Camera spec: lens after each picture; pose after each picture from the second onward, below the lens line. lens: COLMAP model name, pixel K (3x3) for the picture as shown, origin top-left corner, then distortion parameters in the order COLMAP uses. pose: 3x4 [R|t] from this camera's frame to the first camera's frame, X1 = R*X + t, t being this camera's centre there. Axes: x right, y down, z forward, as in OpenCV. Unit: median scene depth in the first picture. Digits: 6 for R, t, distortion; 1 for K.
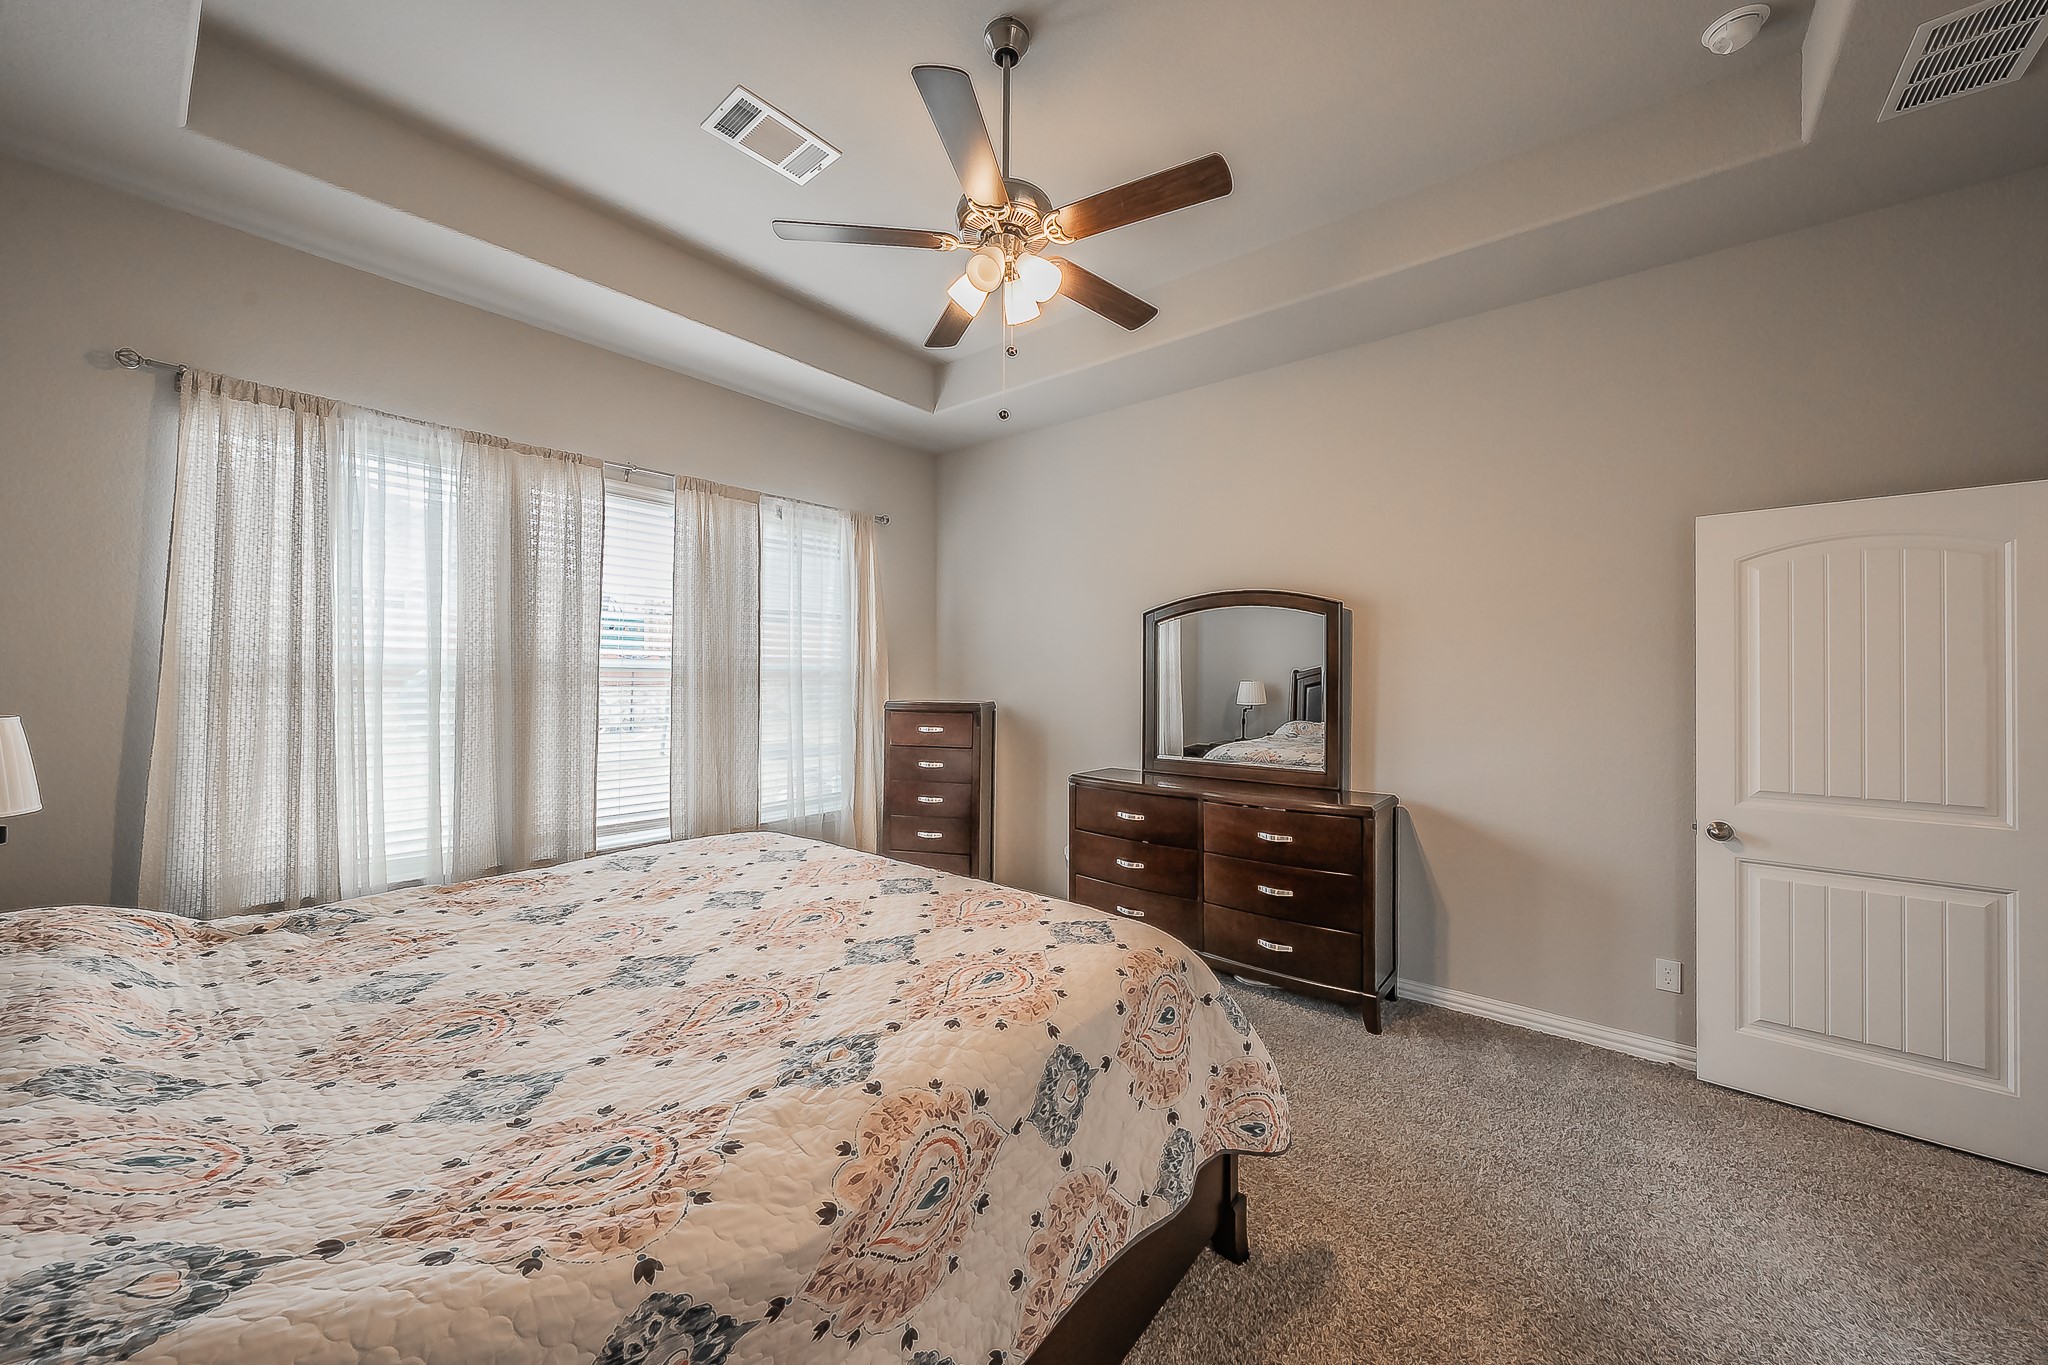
lens RADIAL K [[729.0, 0, 967.1], [0, 729.0, 678.6], [0, 0, 1]] dist [-0.002443, 0.000737]
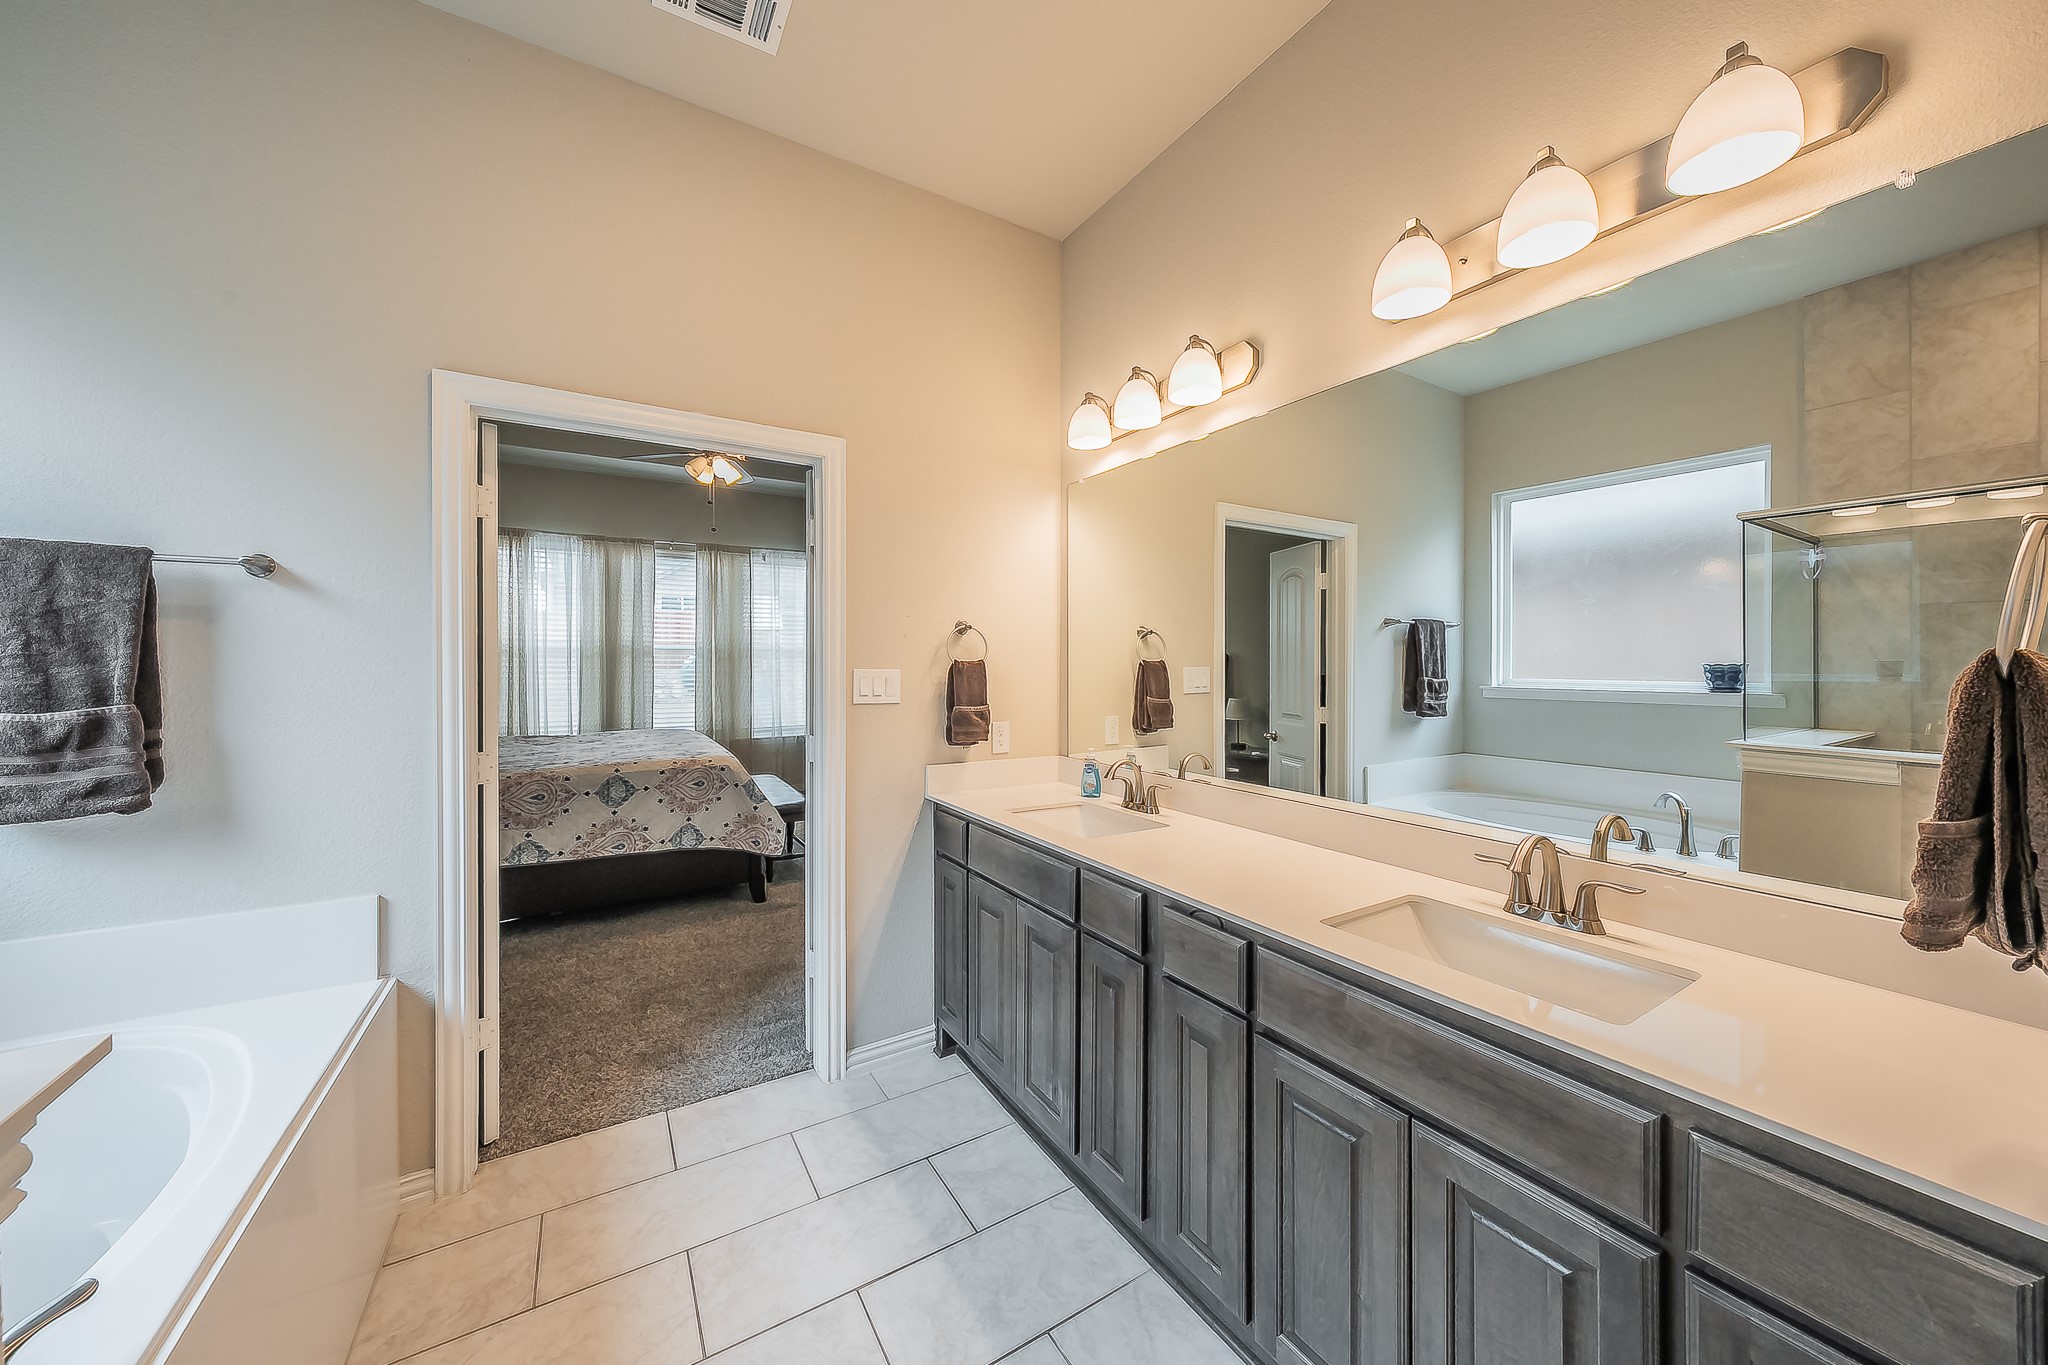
lens RADIAL K [[704.1, 0, 1024.7], [0, 704.1, 662.9], [0, 0, 1]] dist [-0.003451, -0.000177]
pose [[0.951018, -0.001658, -0.309132, 1.253523], [0.002055, 0.999997, 0.000960, 0.028646], [0.309129, -0.001548, 0.951019, -0.572587]]
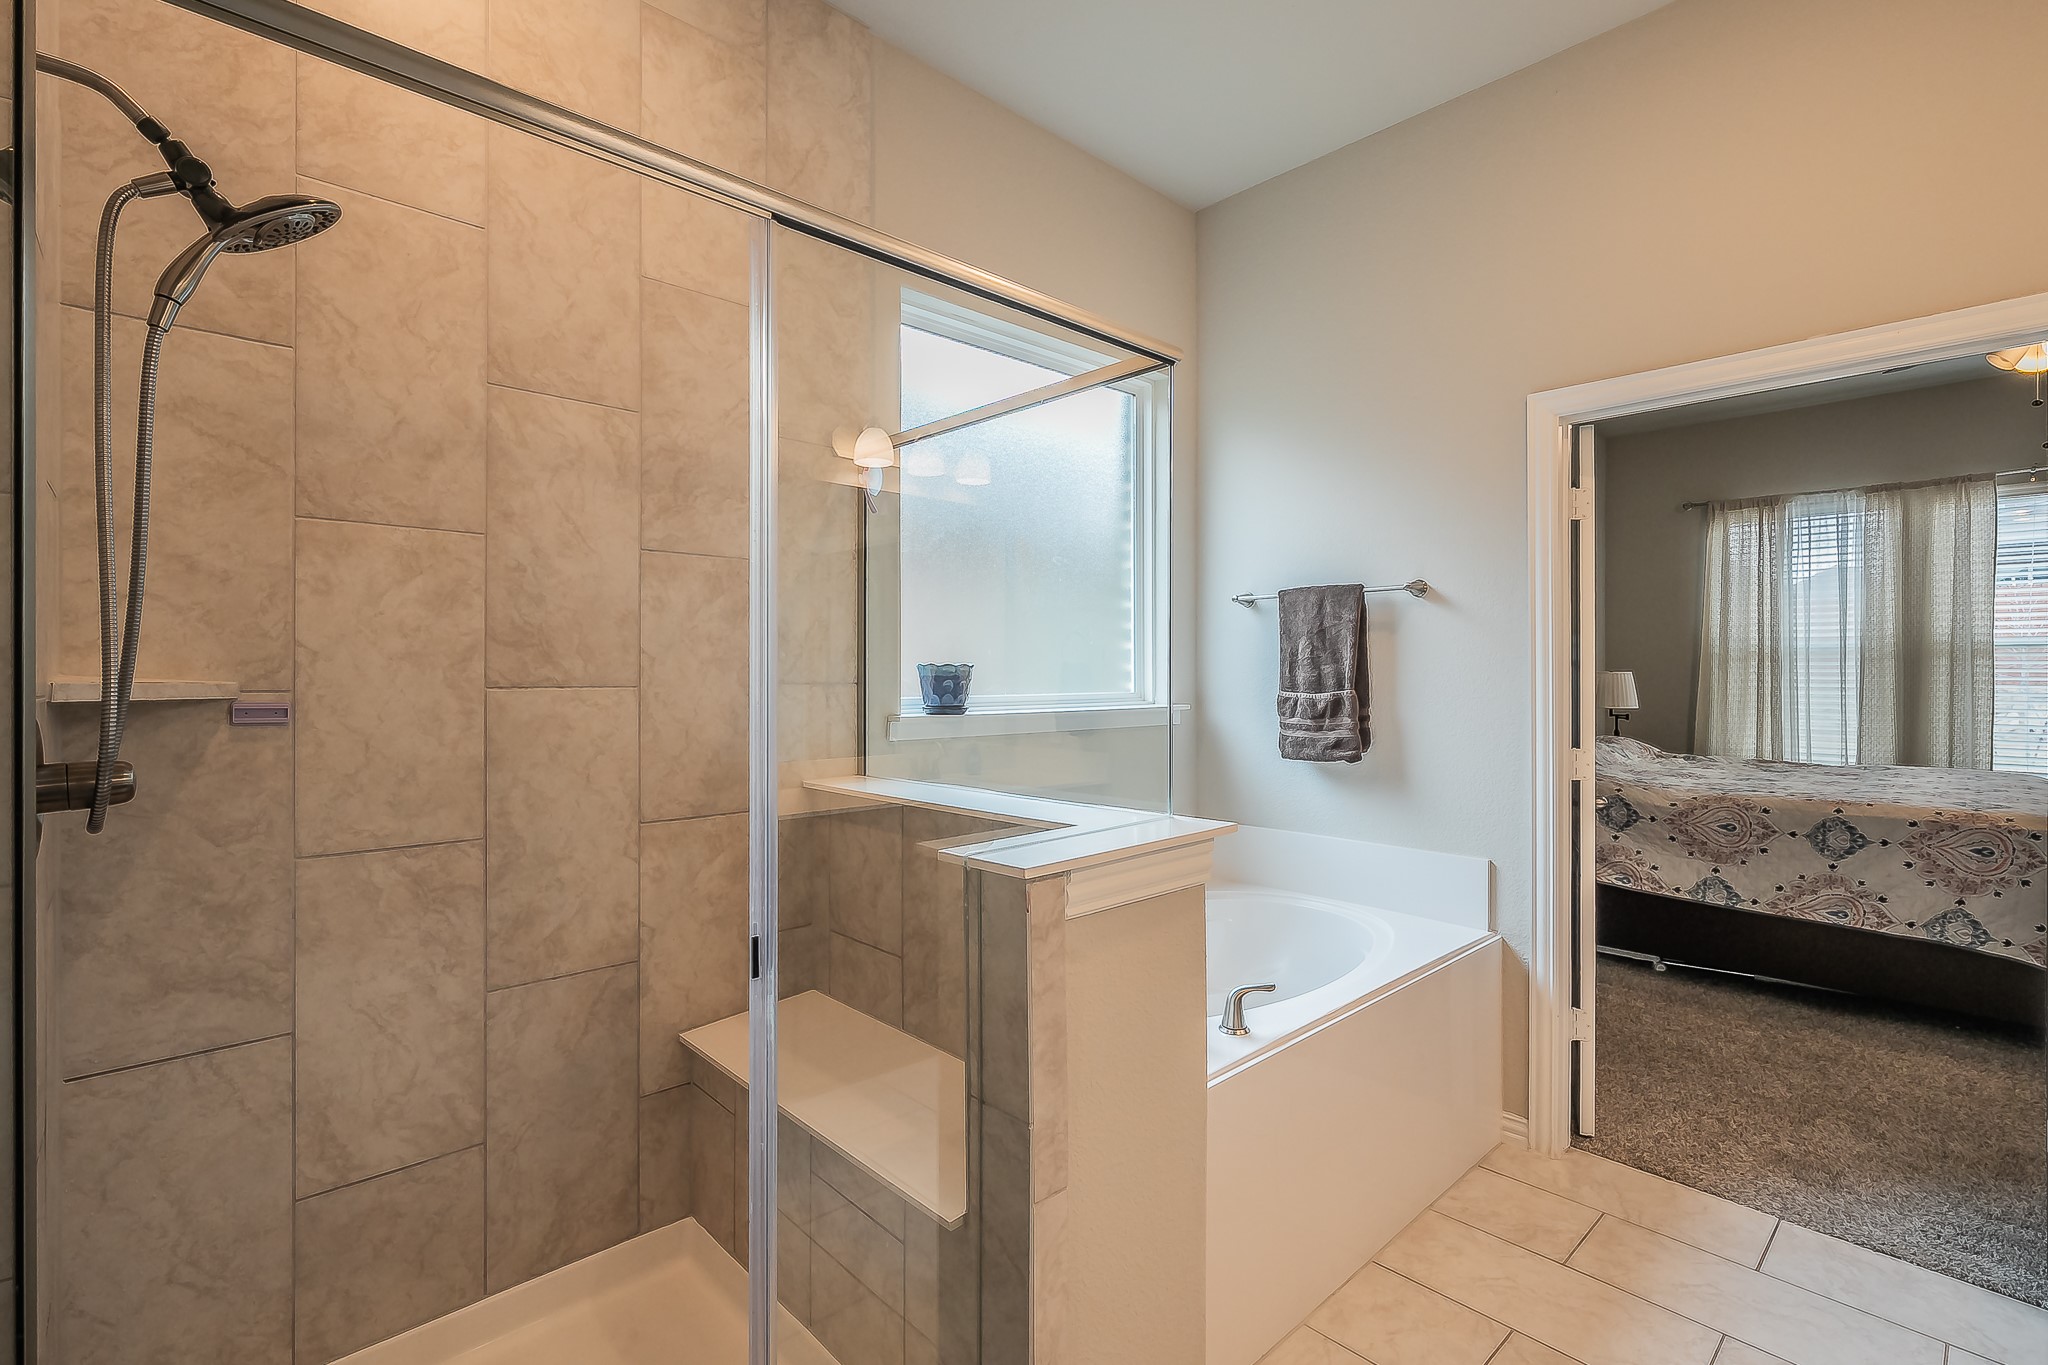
lens RADIAL K [[943.2, 0, 1025.5], [0, 943.2, 680.4], [0, 0, 1]] dist [0.011282, -0.000061]
pose [[-0.107148, 0.006310, -0.994223, 1.560447], [0.000221, 0.999980, 0.006322, 0.041974], [0.994243, 0.000458, -0.107147, -0.529911]]
